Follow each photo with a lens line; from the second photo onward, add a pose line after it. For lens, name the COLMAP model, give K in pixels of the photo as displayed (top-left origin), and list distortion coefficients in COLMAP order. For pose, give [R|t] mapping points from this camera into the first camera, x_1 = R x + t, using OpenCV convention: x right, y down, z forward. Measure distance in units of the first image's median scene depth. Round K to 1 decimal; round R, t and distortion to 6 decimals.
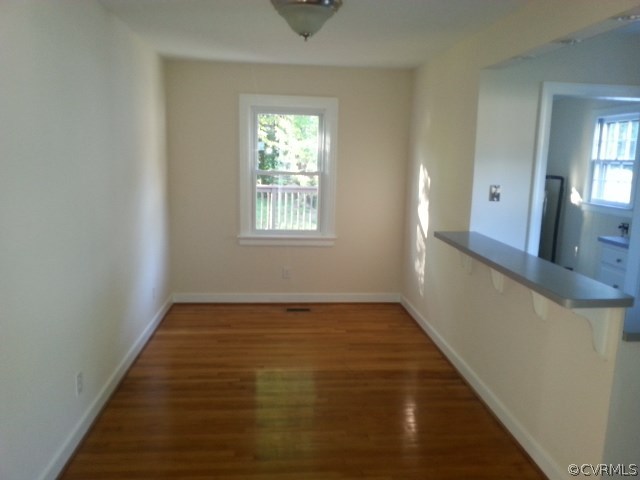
lens RADIAL K [[524.4, 0, 315.9], [0, 524.4, 242.0], [0, 0, 1]] dist [-0.025547, -0.005036]
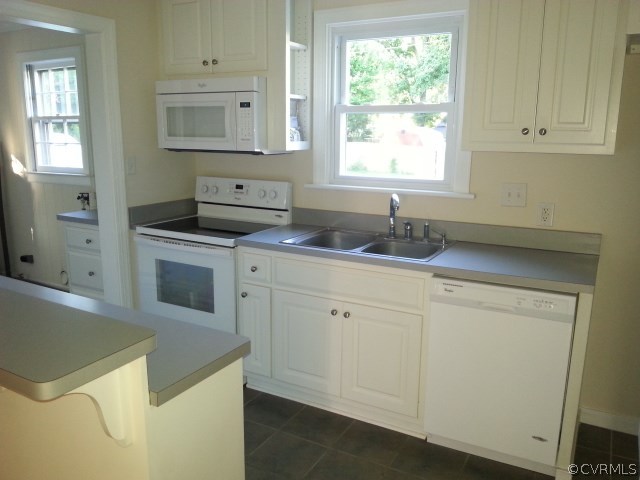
lens RADIAL K [[524.4, 0, 317.7], [0, 524.4, 243.7], [0, 0, 1]] dist [-0.025547, -0.005036]
pose [[0.556071, -0.194244, 0.808118, 0.101447], [0.144812, 0.980078, 0.135932, -0.013695], [-0.818422, 0.041438, 0.573121, 0.196638]]
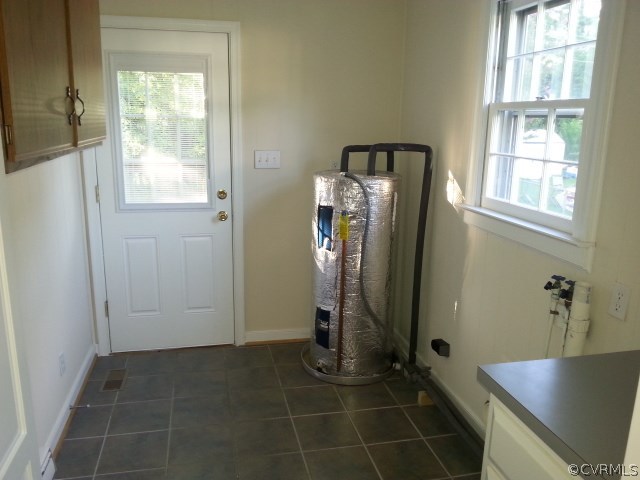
lens RADIAL K [[524.4, 0, 318.4], [0, 524.4, 244.2], [0, 0, 1]] dist [-0.025547, -0.005036]
pose [[0.991399, -0.034056, 0.126362, 0.349065], [0.025836, 0.997476, 0.066131, -0.079597], [-0.128295, -0.062297, 0.989777, 0.607338]]
